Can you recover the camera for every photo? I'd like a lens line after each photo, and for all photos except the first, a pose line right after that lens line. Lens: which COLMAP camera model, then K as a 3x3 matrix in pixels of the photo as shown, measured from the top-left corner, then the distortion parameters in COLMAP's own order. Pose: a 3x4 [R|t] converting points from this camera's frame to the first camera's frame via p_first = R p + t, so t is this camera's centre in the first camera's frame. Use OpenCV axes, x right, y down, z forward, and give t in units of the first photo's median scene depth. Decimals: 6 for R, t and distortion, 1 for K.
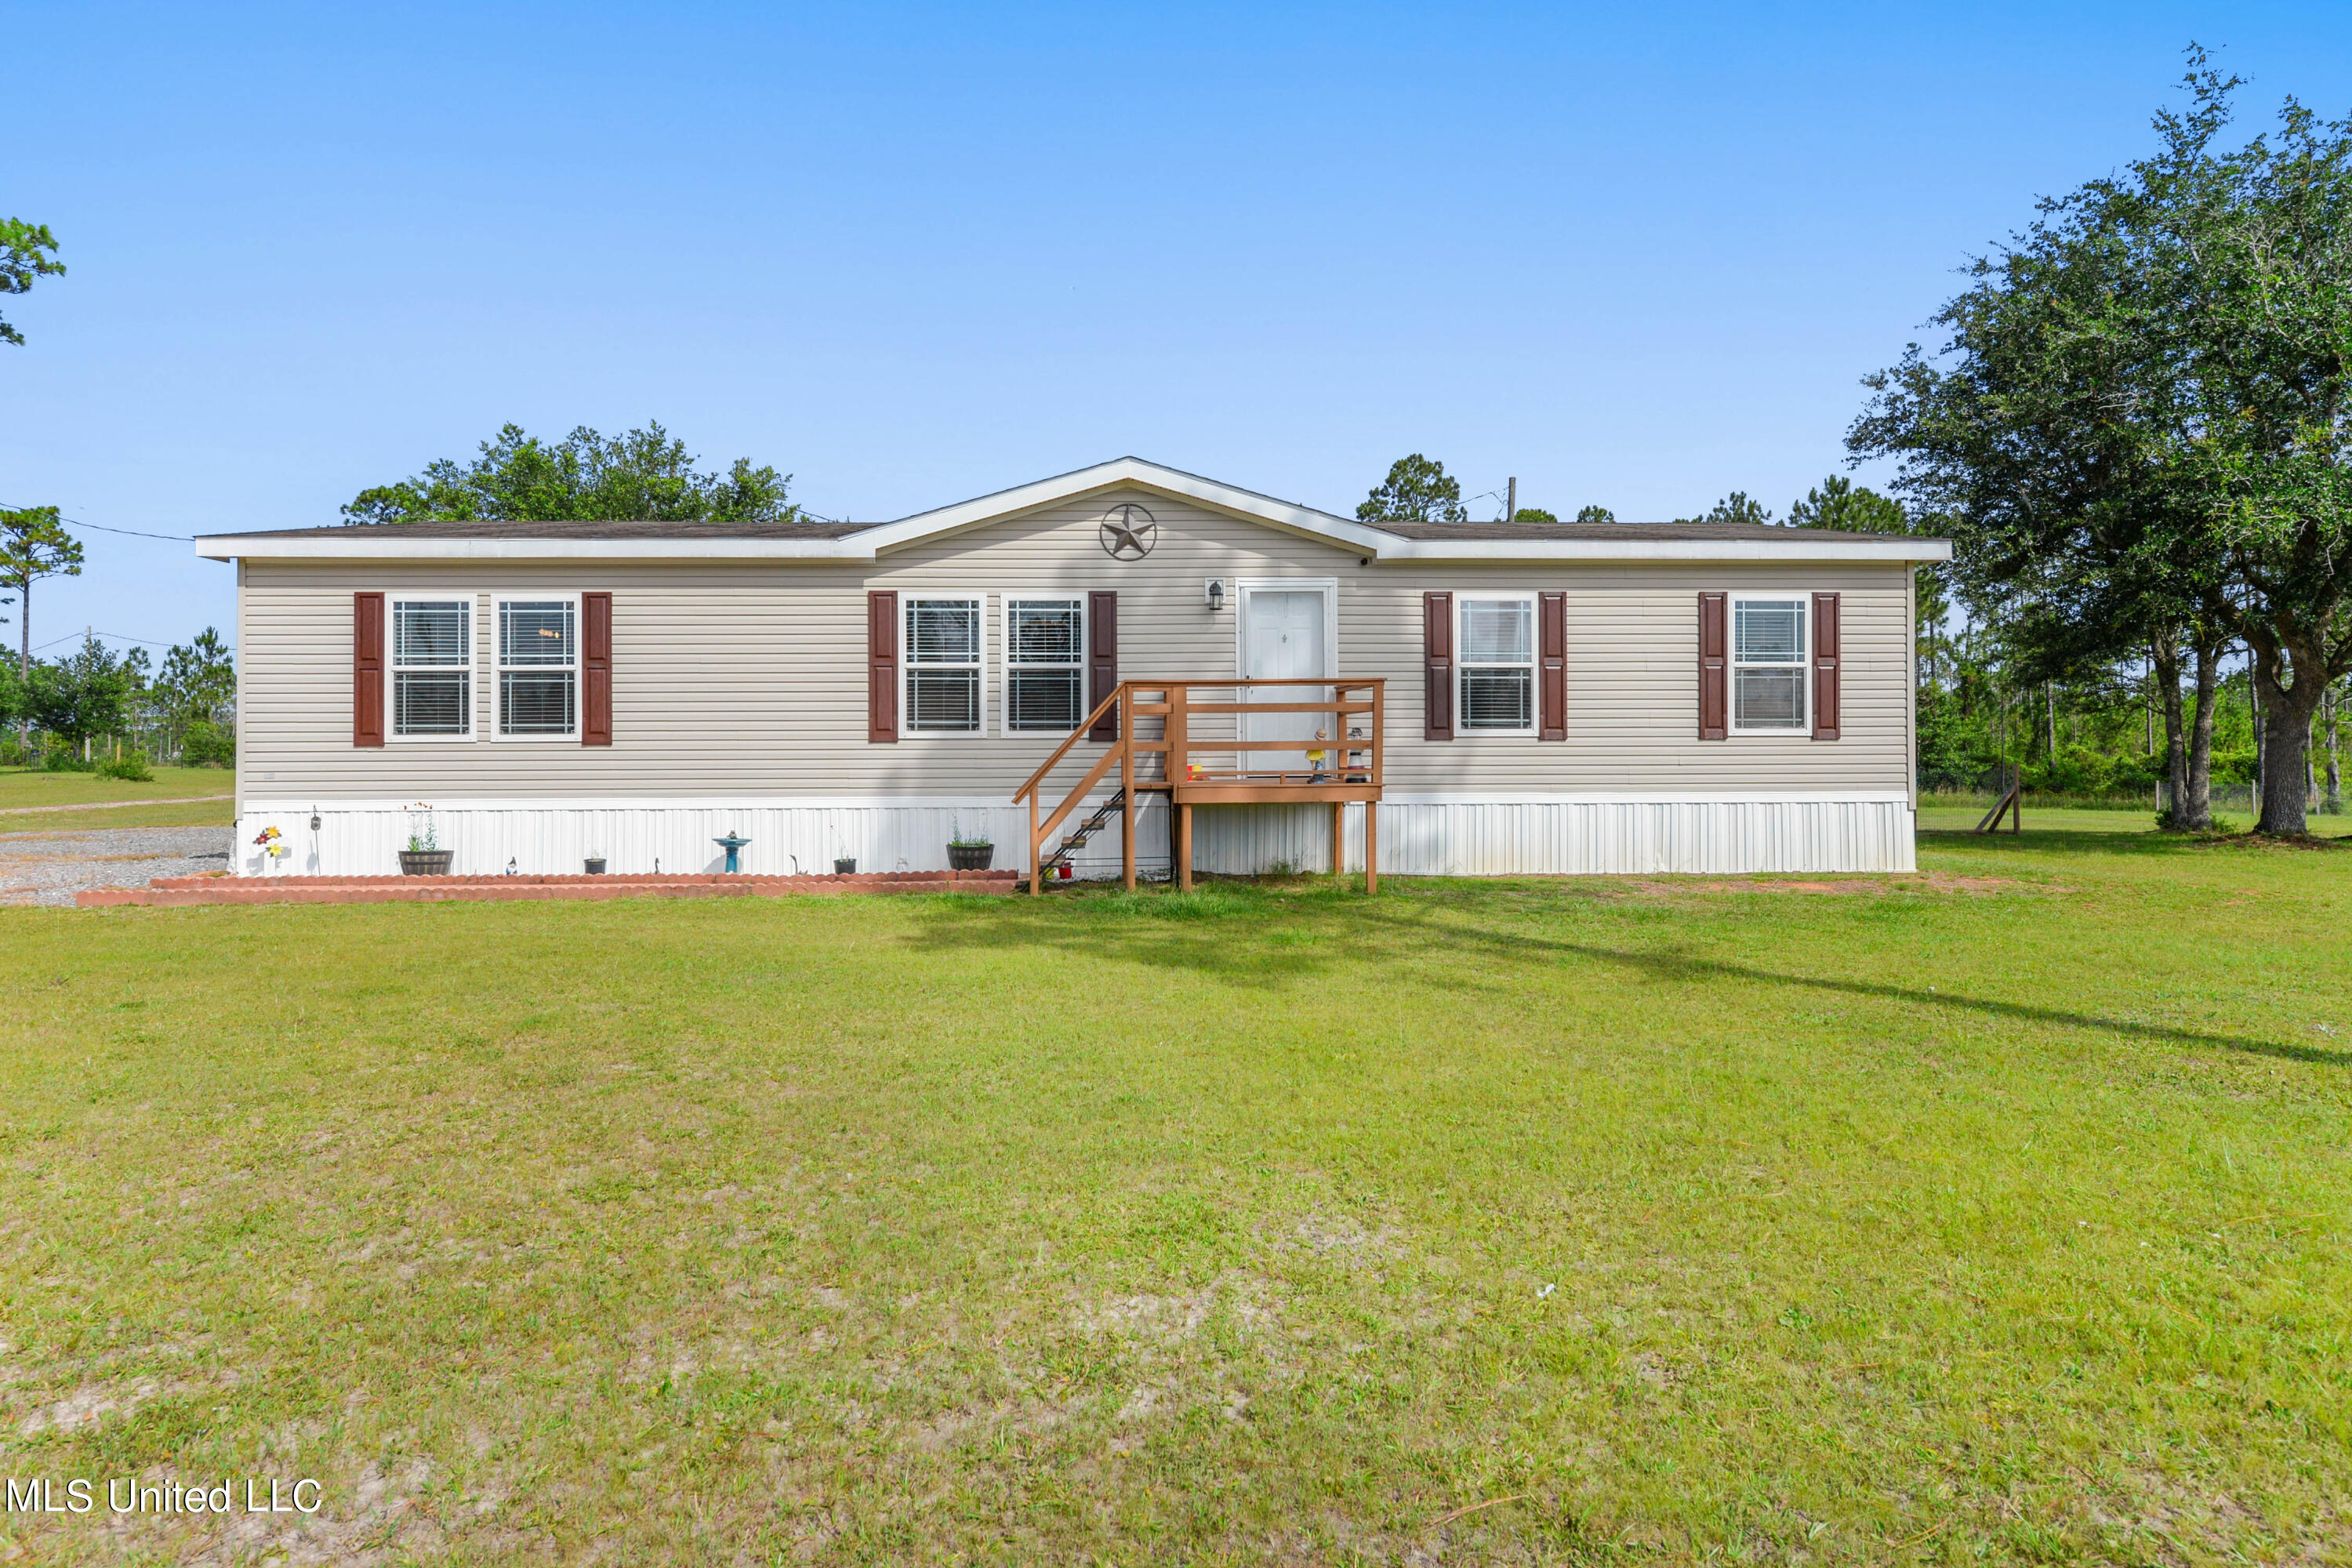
lens RADIAL K [[1355.8, 0, 1176.0], [0, 1355.8, 784.0], [0, 0, 1]] dist [0.005741, 0.001867]
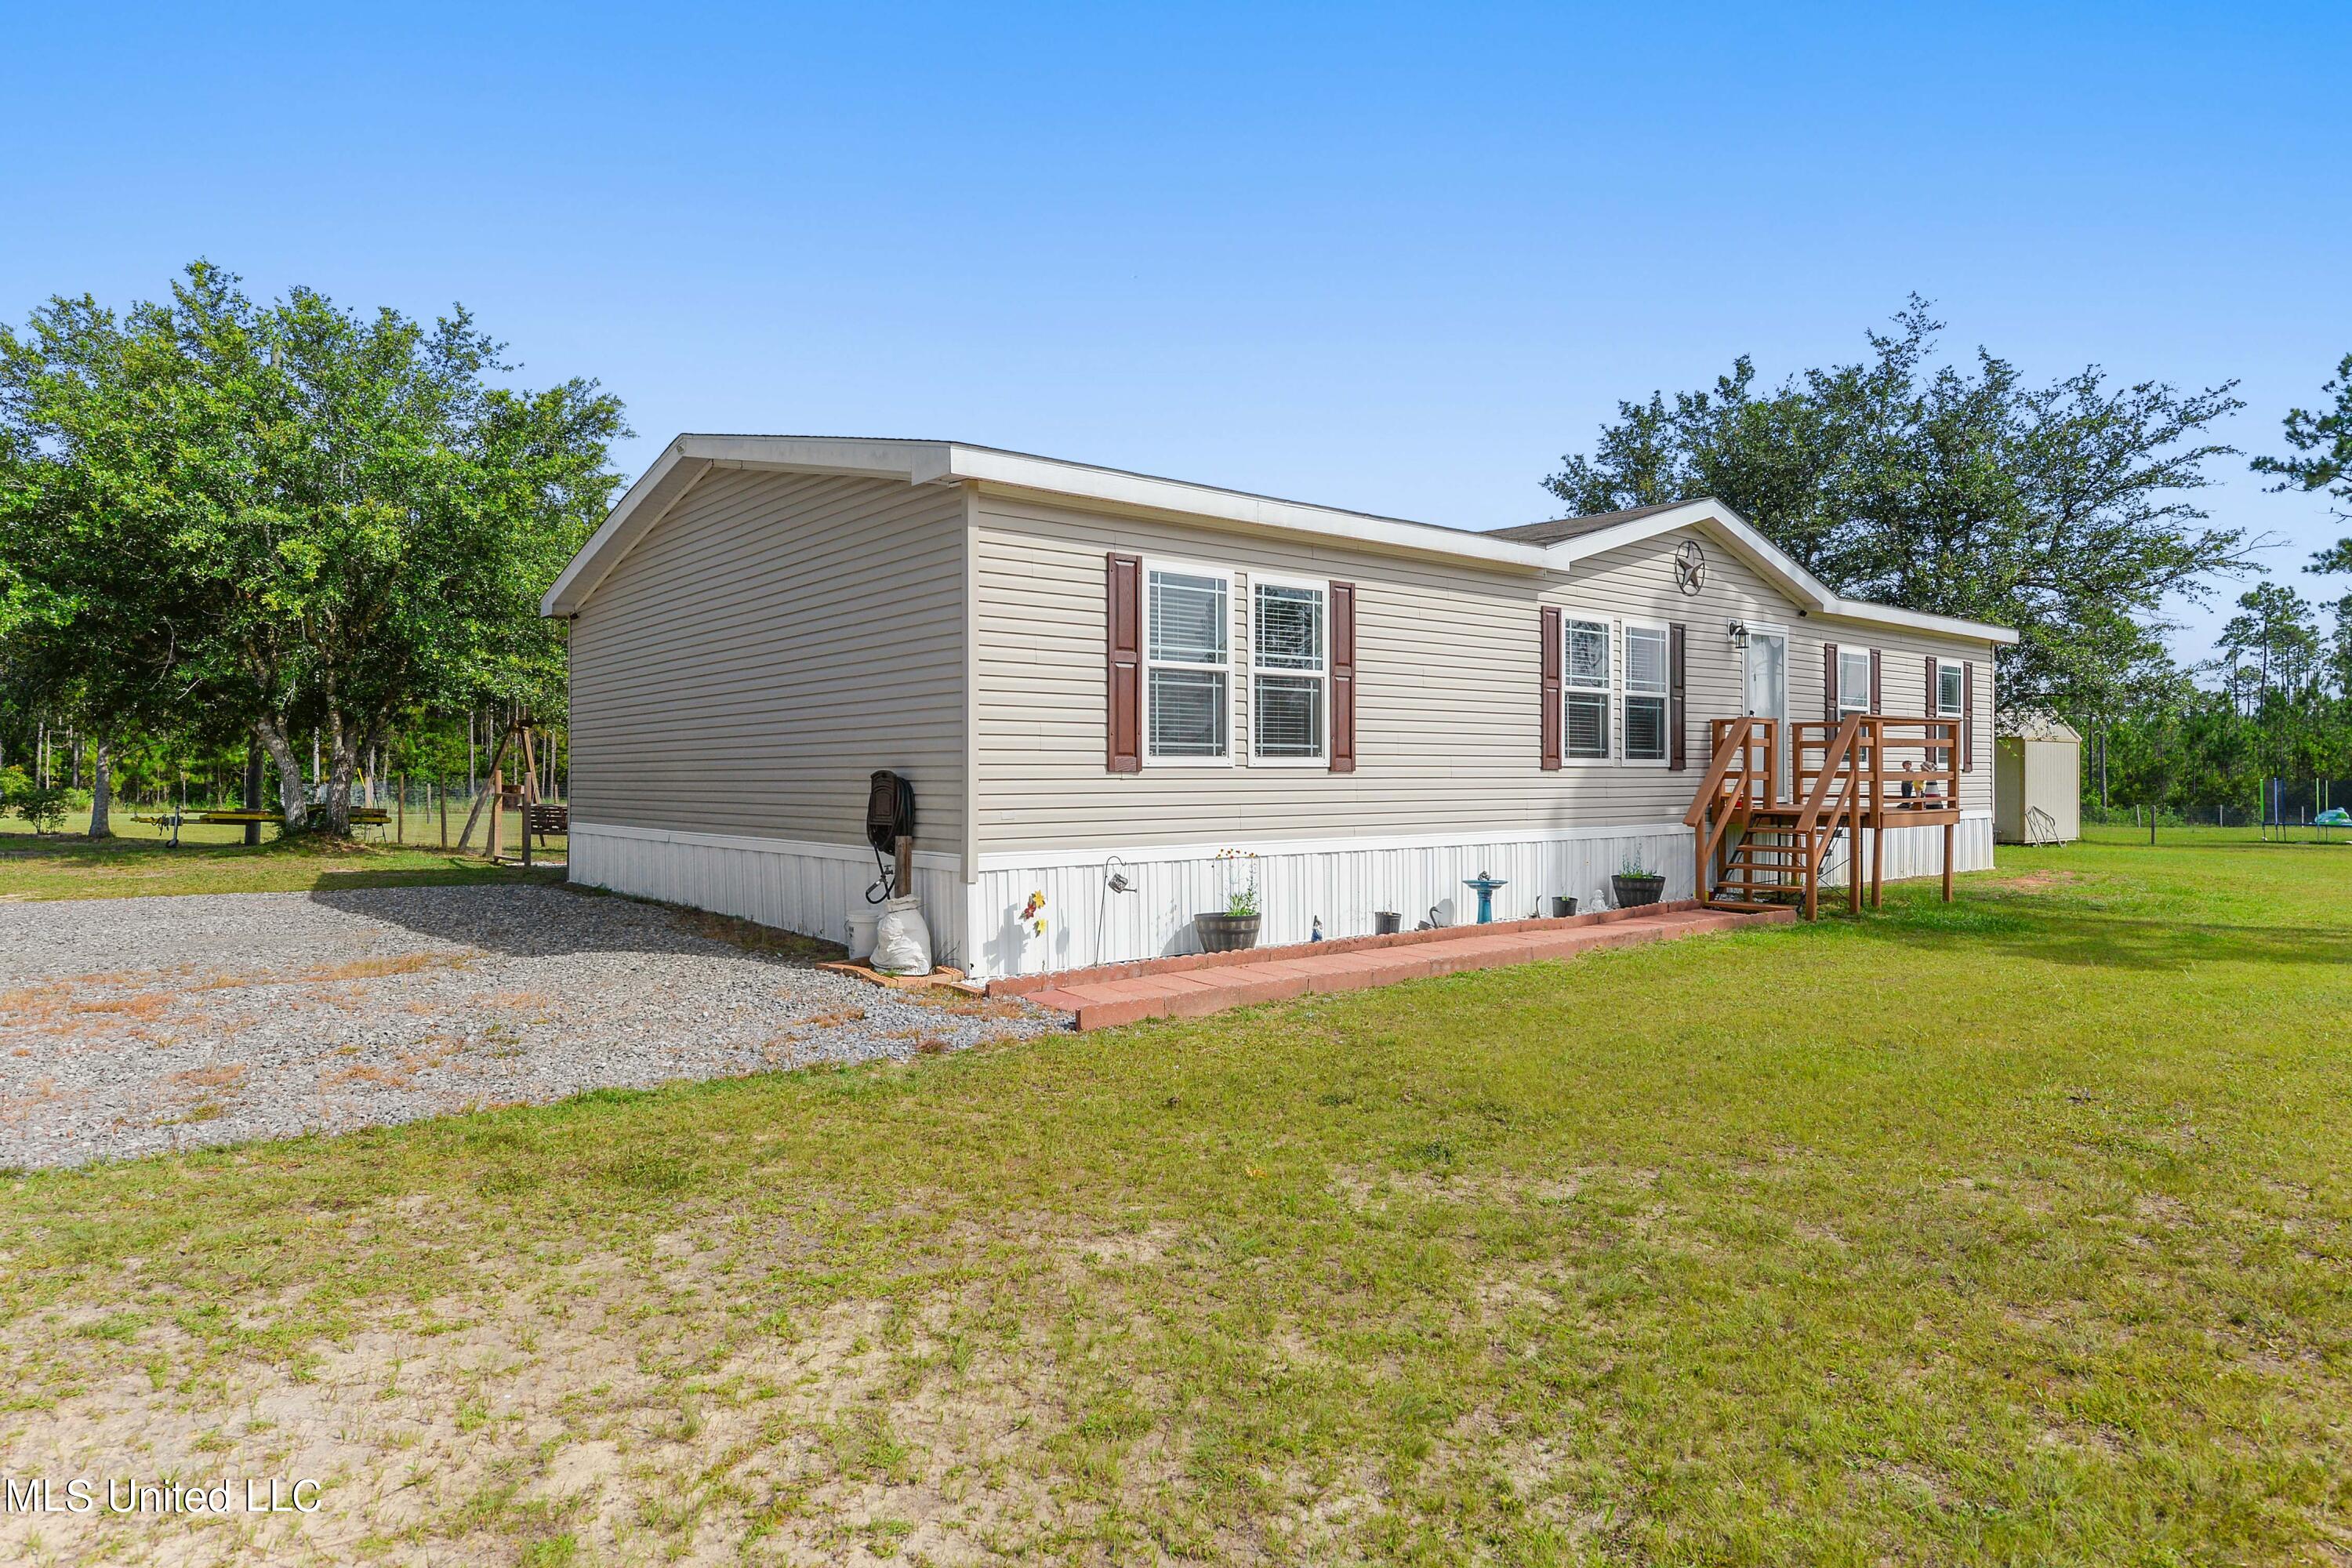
lens RADIAL K [[1355.8, 0, 1176.0], [0, 1355.8, 784.0], [0, 0, 1]] dist [0.005741, 0.001867]
pose [[0.800922, -0.000464, 0.598769, -0.986536], [0.010074, 0.999869, -0.012700, -0.012136], [-0.598684, 0.016203, 0.800821, 0.415809]]
